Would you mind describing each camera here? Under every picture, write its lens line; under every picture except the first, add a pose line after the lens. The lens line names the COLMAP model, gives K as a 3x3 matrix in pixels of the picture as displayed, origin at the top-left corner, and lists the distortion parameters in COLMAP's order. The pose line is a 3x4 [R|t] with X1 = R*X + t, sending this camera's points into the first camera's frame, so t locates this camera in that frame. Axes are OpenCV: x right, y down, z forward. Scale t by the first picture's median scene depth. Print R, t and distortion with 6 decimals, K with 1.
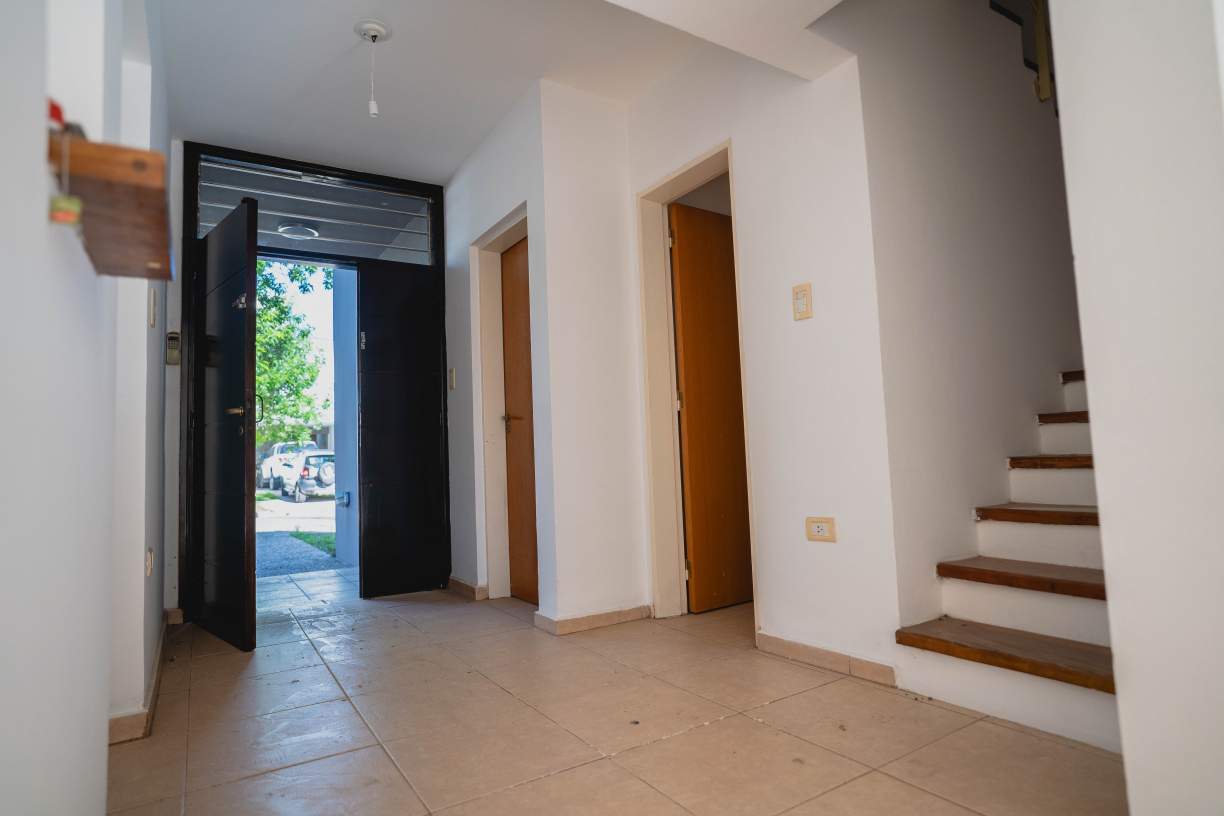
lens RADIAL K [[670.6, 0, 612.0], [0, 670.6, 408.0], [0, 0, 1]] dist [-0.056225, 0.038192]
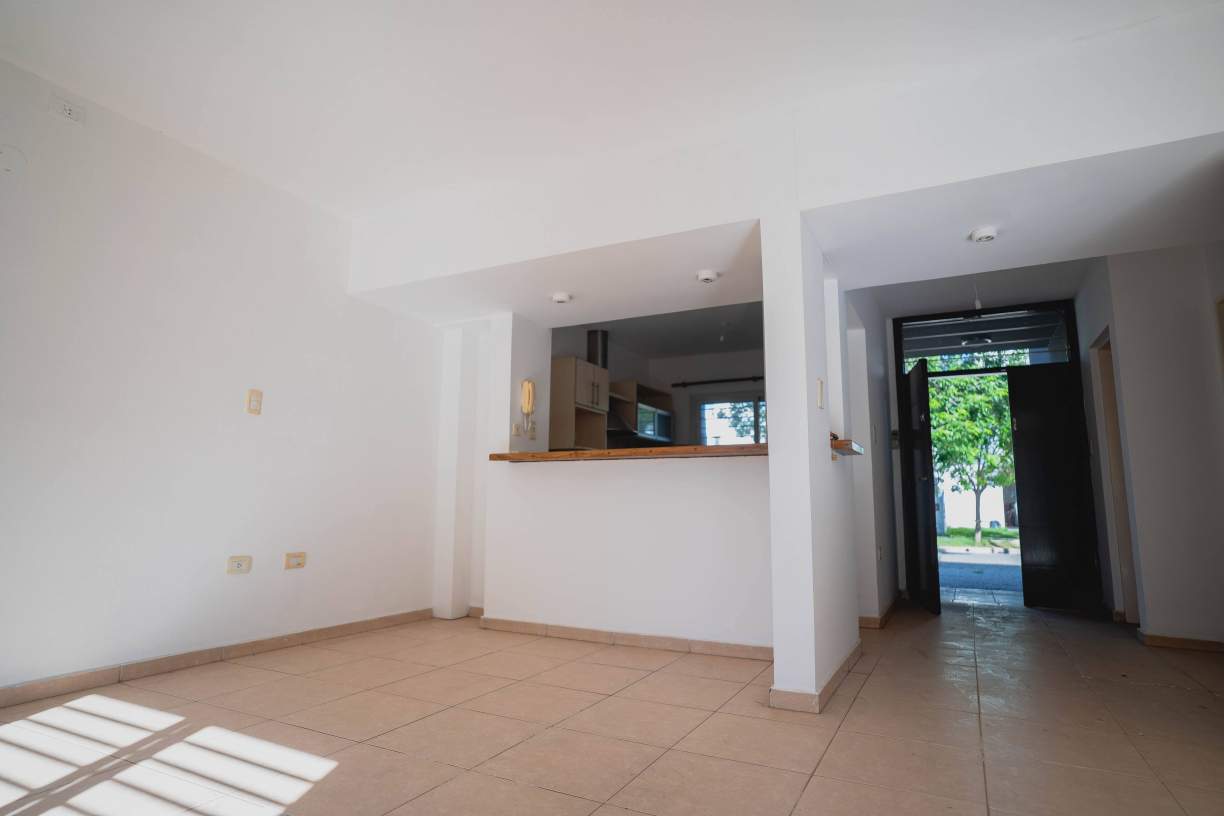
lens RADIAL K [[670.6, 0, 612.0], [0, 670.6, 408.0], [0, 0, 1]] dist [-0.056225, 0.038192]
pose [[0.500459, -0.083887, -0.861686, 0.468474], [0.034776, 0.996439, -0.076808, -0.064126], [0.865061, 0.008474, 0.501595, -0.515389]]
